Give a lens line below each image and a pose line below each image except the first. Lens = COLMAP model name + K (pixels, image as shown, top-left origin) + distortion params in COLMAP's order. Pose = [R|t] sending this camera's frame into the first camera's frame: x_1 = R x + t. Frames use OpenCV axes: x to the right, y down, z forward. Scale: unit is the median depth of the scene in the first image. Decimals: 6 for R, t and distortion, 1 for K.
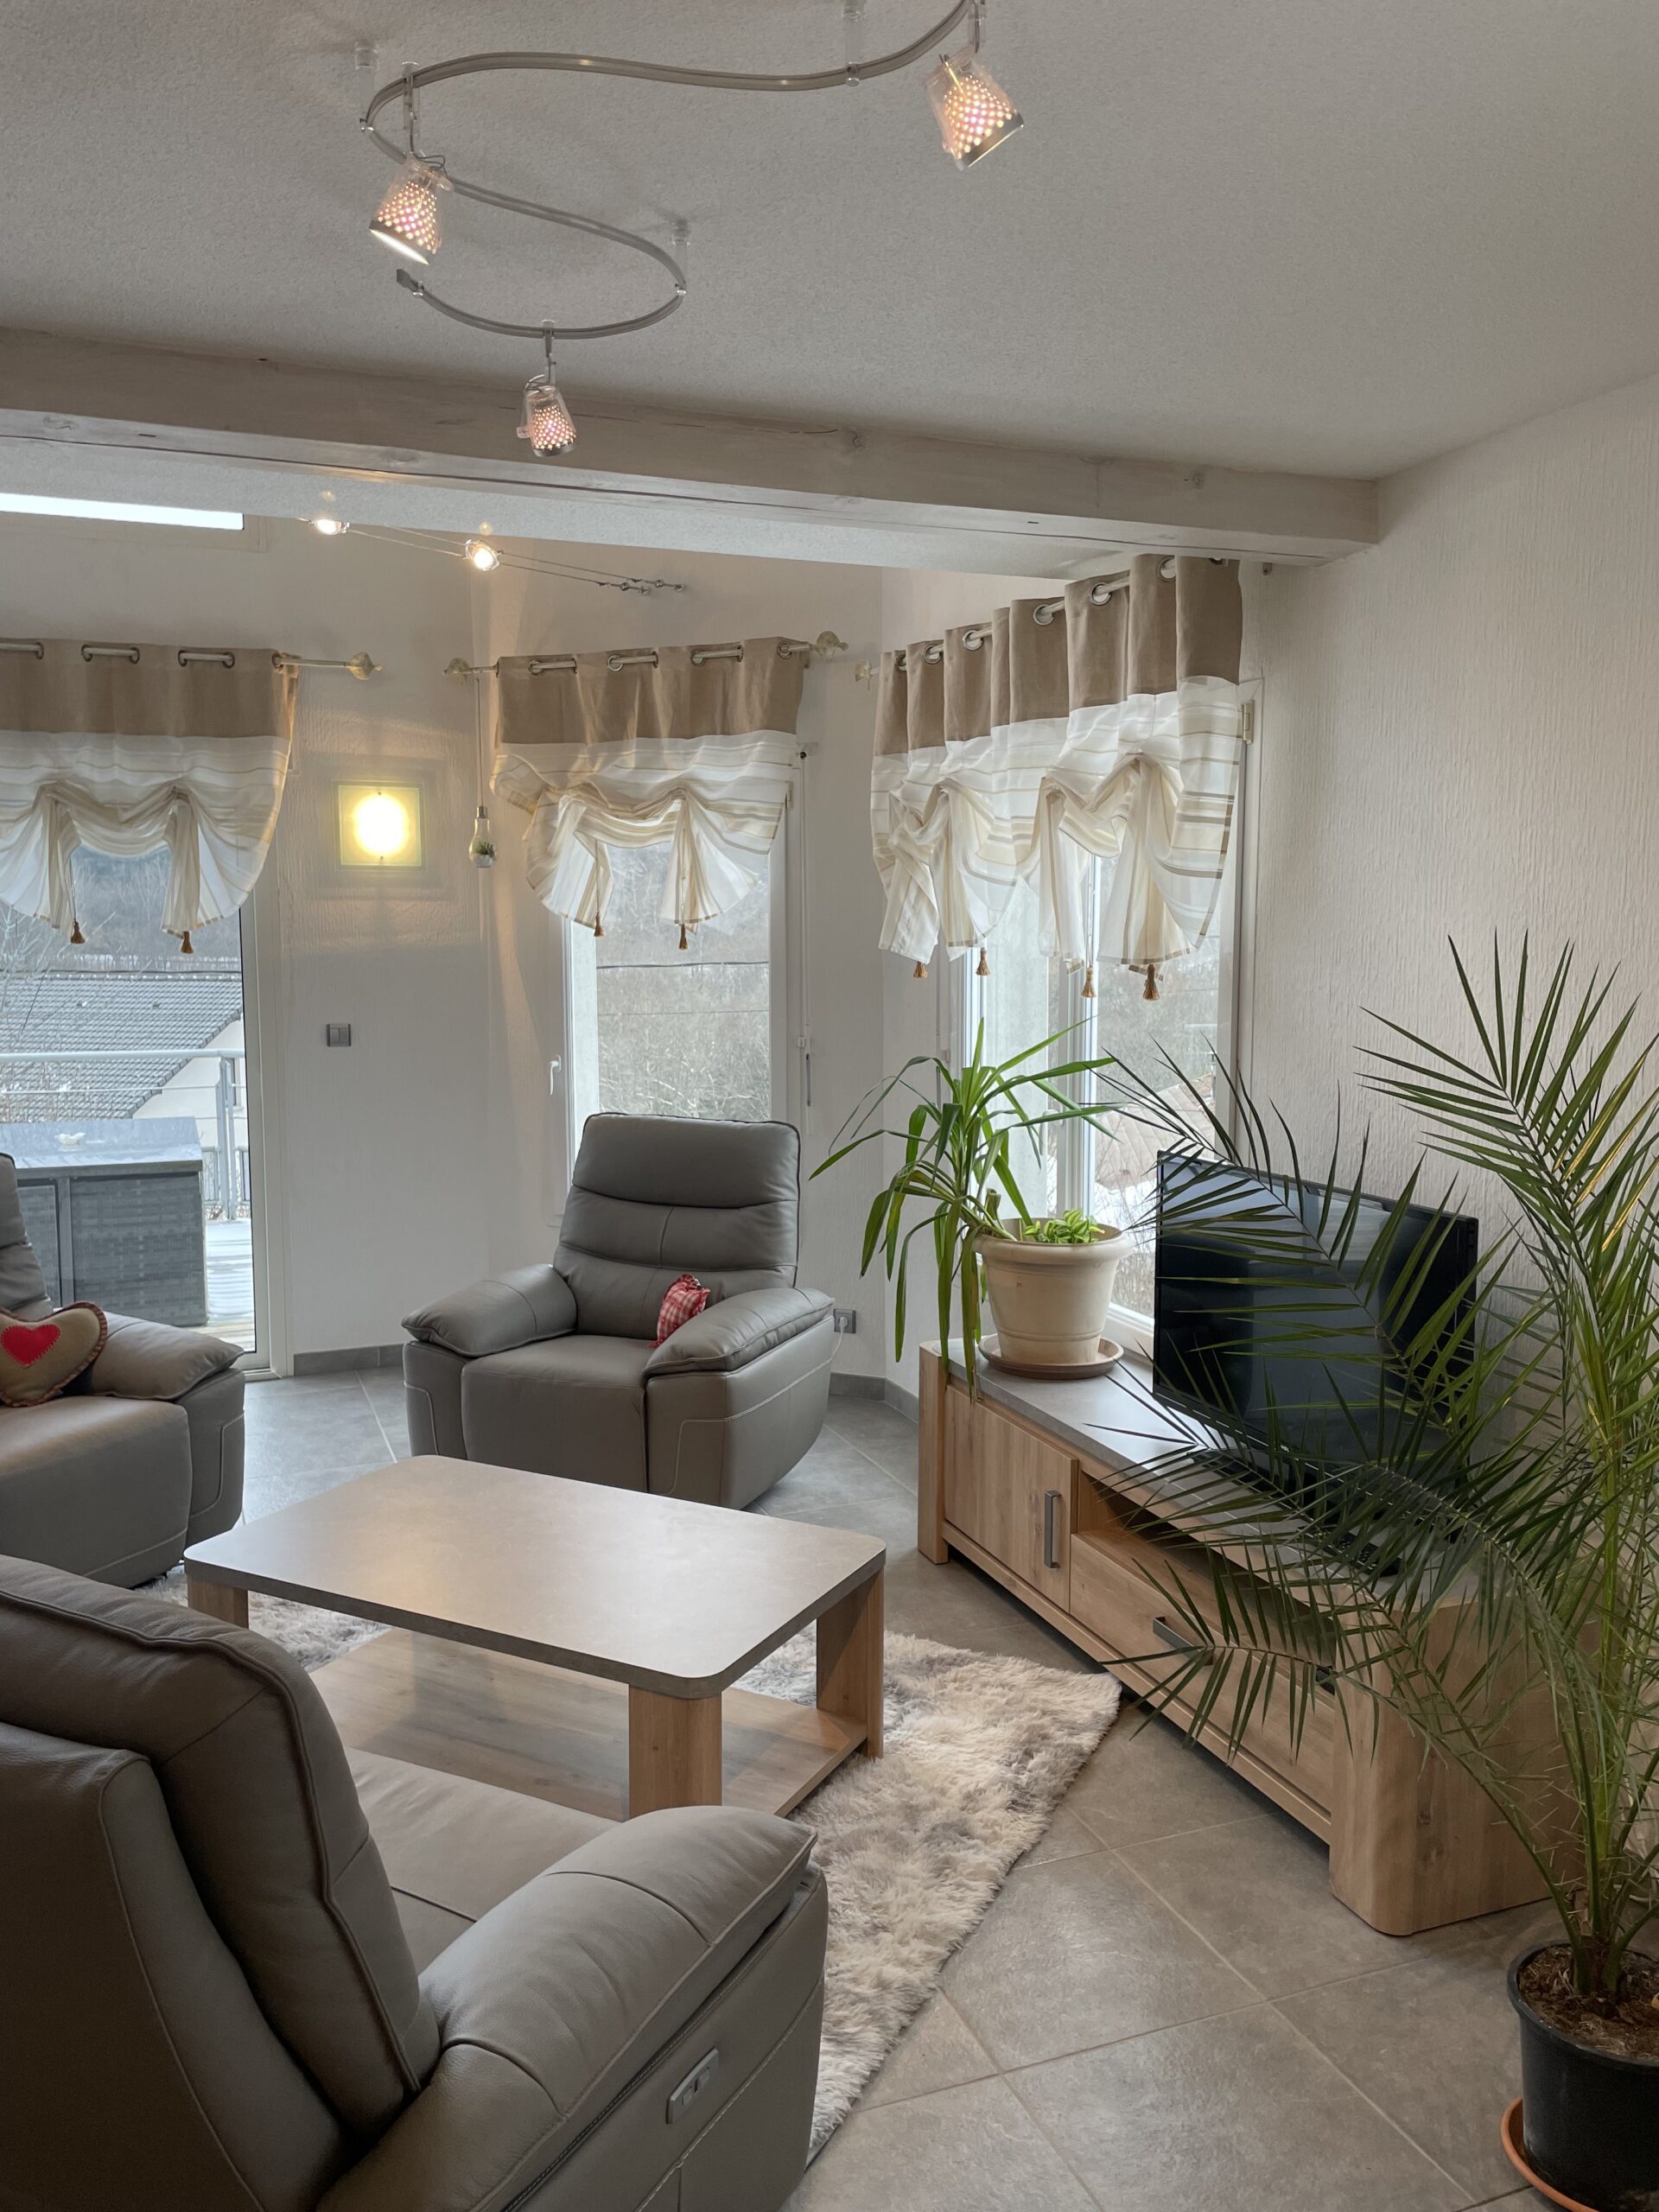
lens RADIAL K [[1663.3, 0, 818.6], [0, 1663.3, 1094.4], [0, 0, 1]] dist [0.093889, -0.123886]
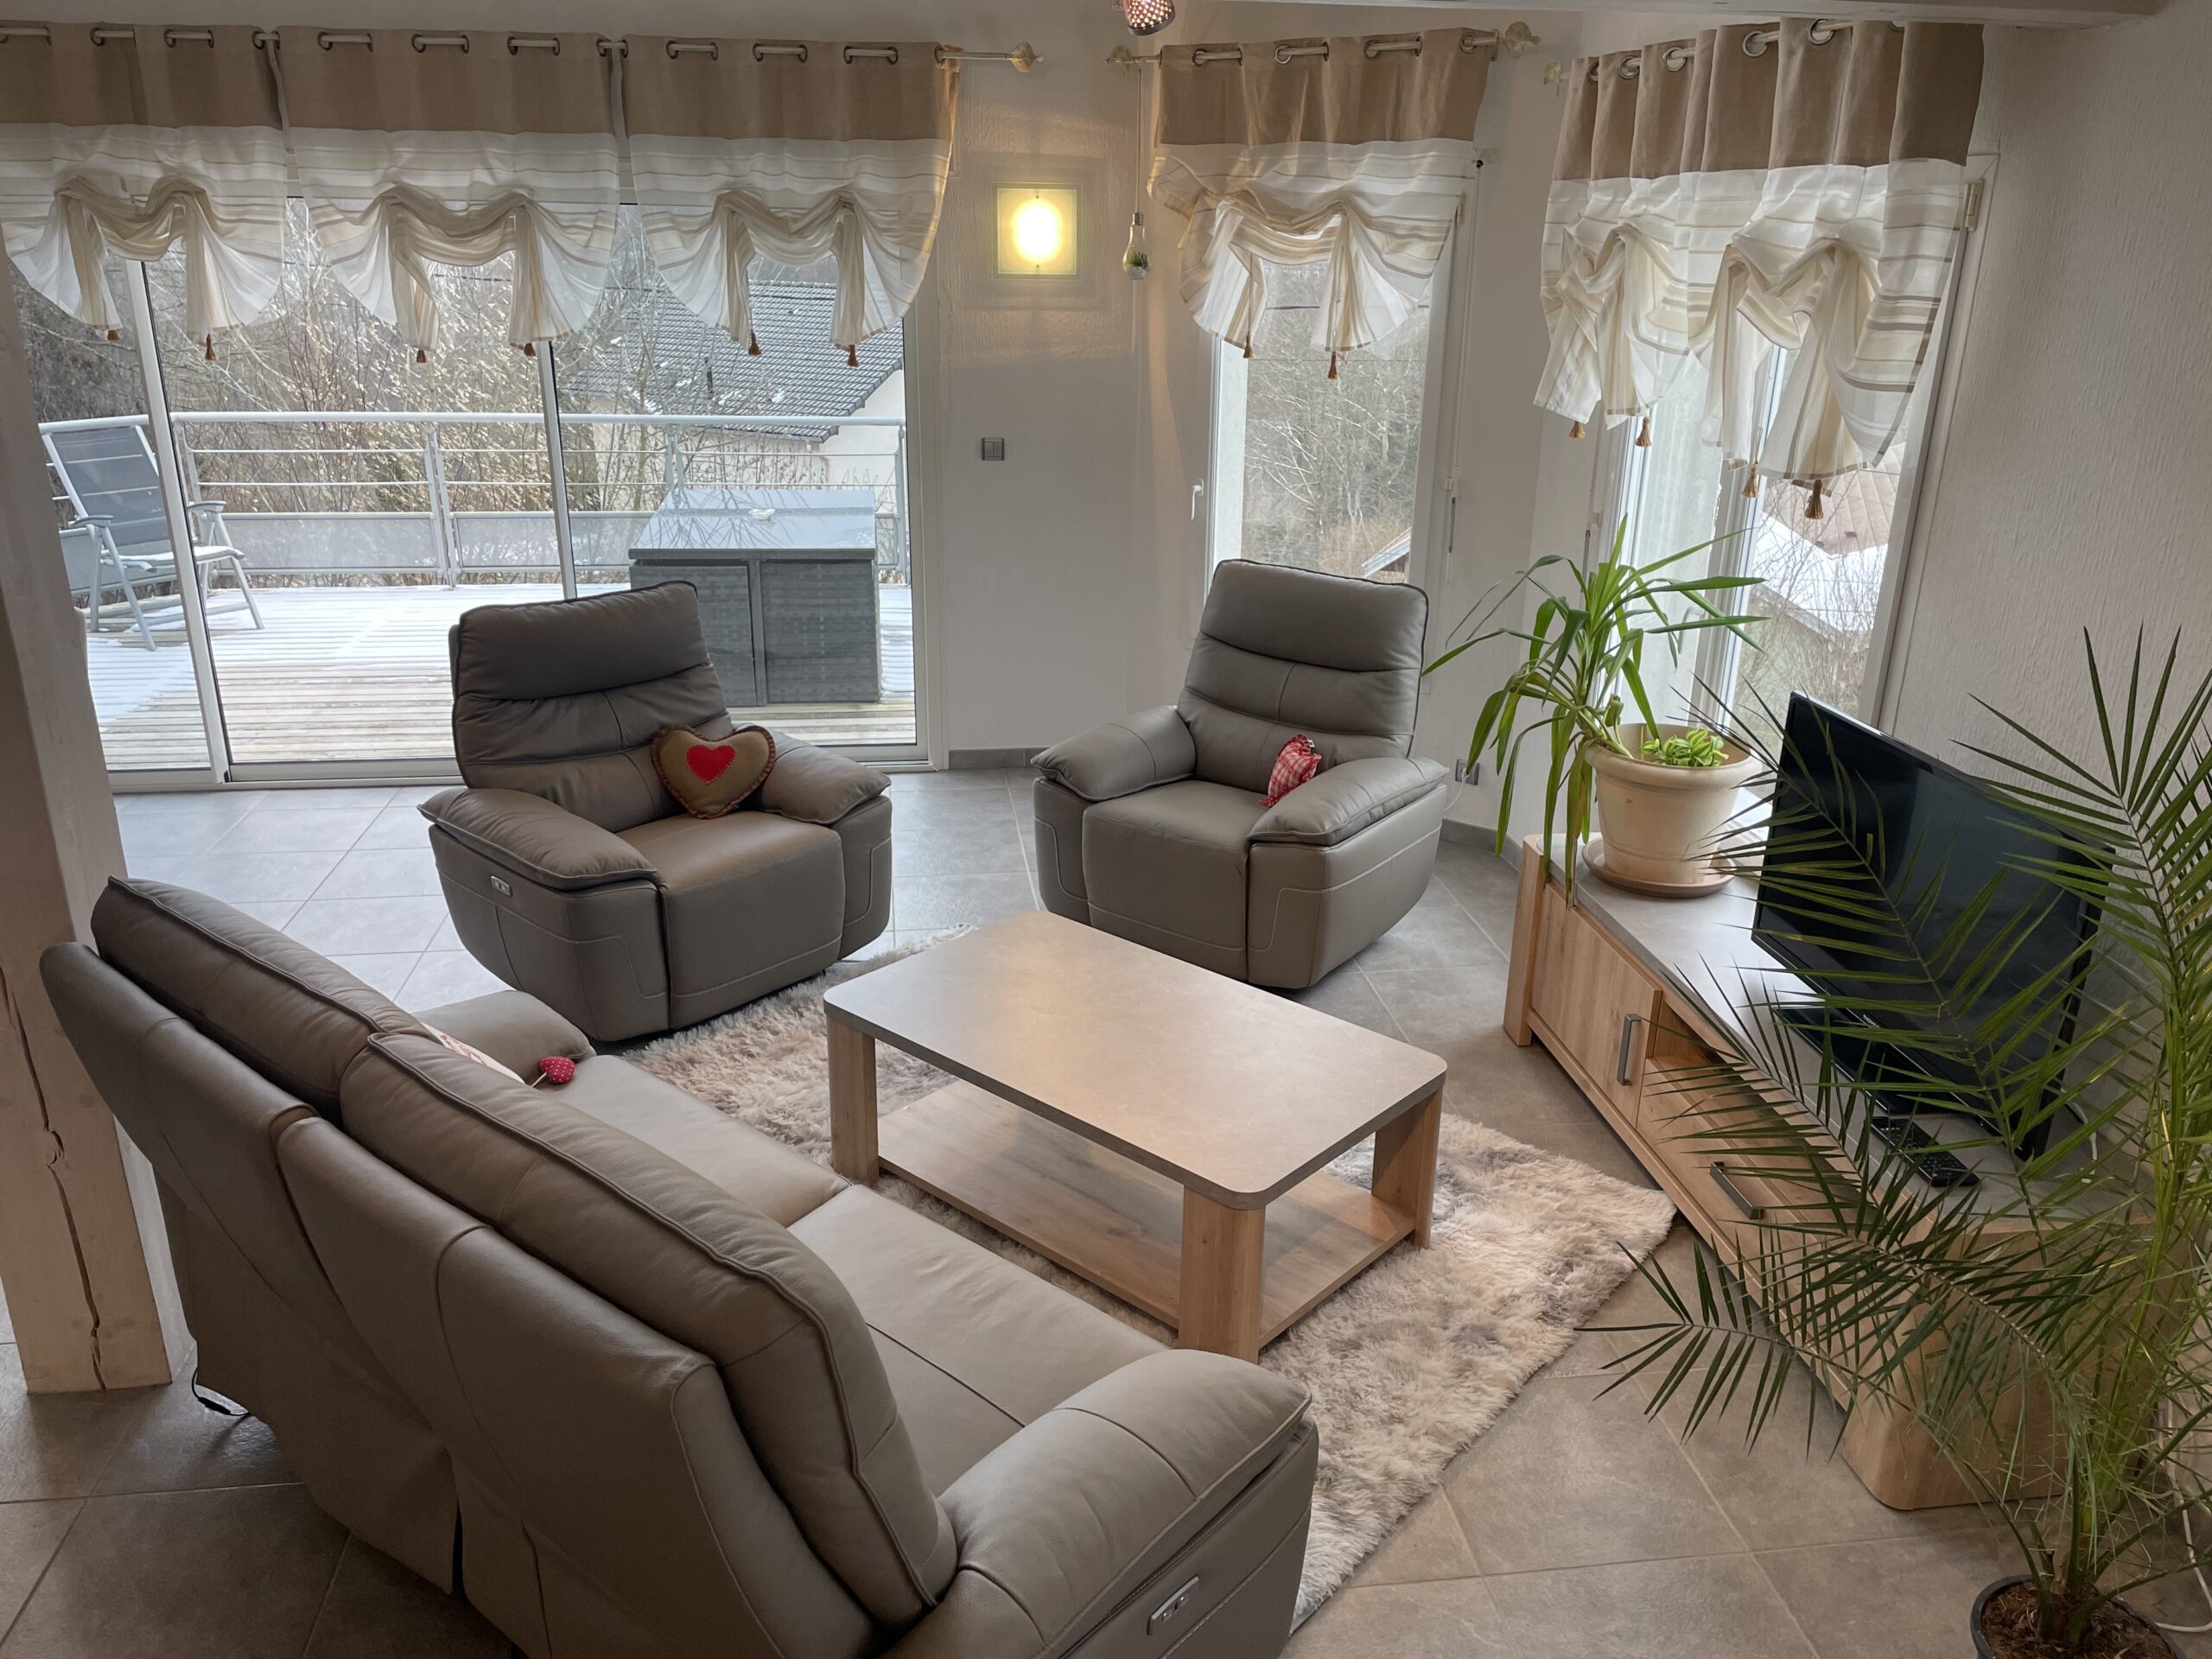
lens RADIAL K [[1663.3, 0, 1117.4], [0, 1663.3, 819.0], [0, 0, 1]] dist [0.093889, -0.123886]
pose [[0.972565, 0.093114, -0.213184, 0.037095], [-0.039005, 0.968698, 0.245159, -0.099145], [0.229338, -0.230118, 0.945754, 0.000599]]
